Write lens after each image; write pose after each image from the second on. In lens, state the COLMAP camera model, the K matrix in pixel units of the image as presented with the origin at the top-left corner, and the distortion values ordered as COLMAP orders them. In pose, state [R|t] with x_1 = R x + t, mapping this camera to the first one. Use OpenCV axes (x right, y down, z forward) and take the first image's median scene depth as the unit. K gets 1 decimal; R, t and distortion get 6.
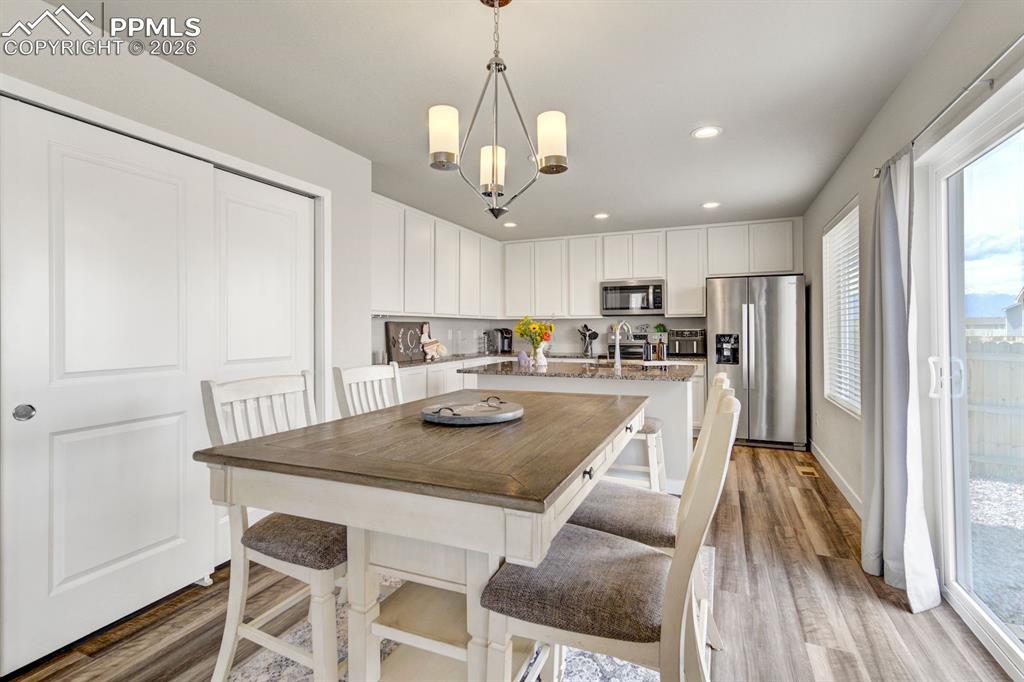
lens RADIAL K [[476.5, 0, 519.1], [0, 476.5, 320.4], [0, 0, 1]] dist [0.004253, 0.000534]
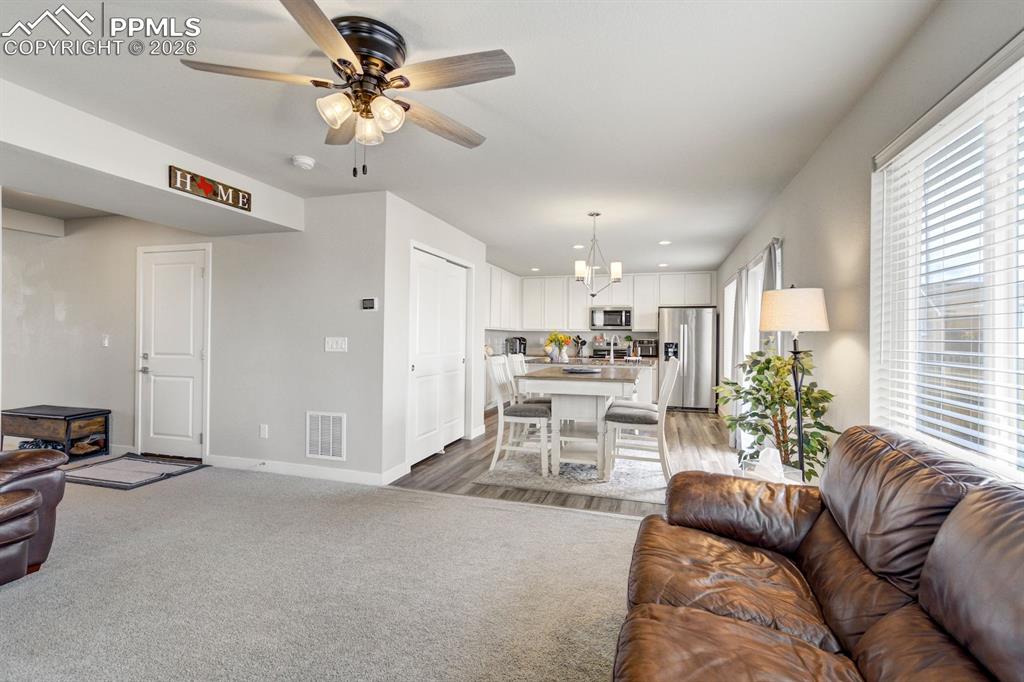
lens RADIAL K [[469.9, 0, 514.8], [0, 469.9, 329.5], [0, 0, 1]] dist [0.001747, 0.001013]
pose [[0.994885, 0.015232, 0.099860, -0.237957], [-0.015352, 0.999882, 0.000434, -0.008392], [-0.099841, -0.001965, 0.995001, -0.506629]]
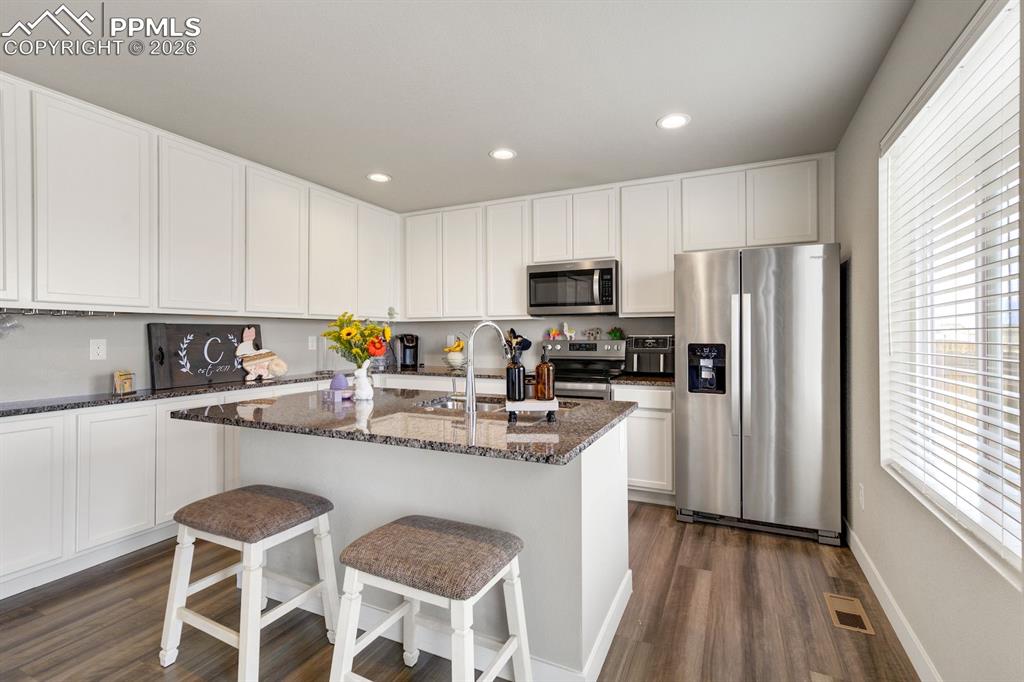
lens RADIAL K [[469.9, 0, 514.8], [0, 469.9, 329.5], [0, 0, 1]] dist [0.001747, 0.001013]
pose [[0.999134, -0.000457, -0.041611, 0.202378], [0.000718, 0.999980, 0.006267, 0.006445], [0.041607, -0.006292, 0.999114, 0.364621]]
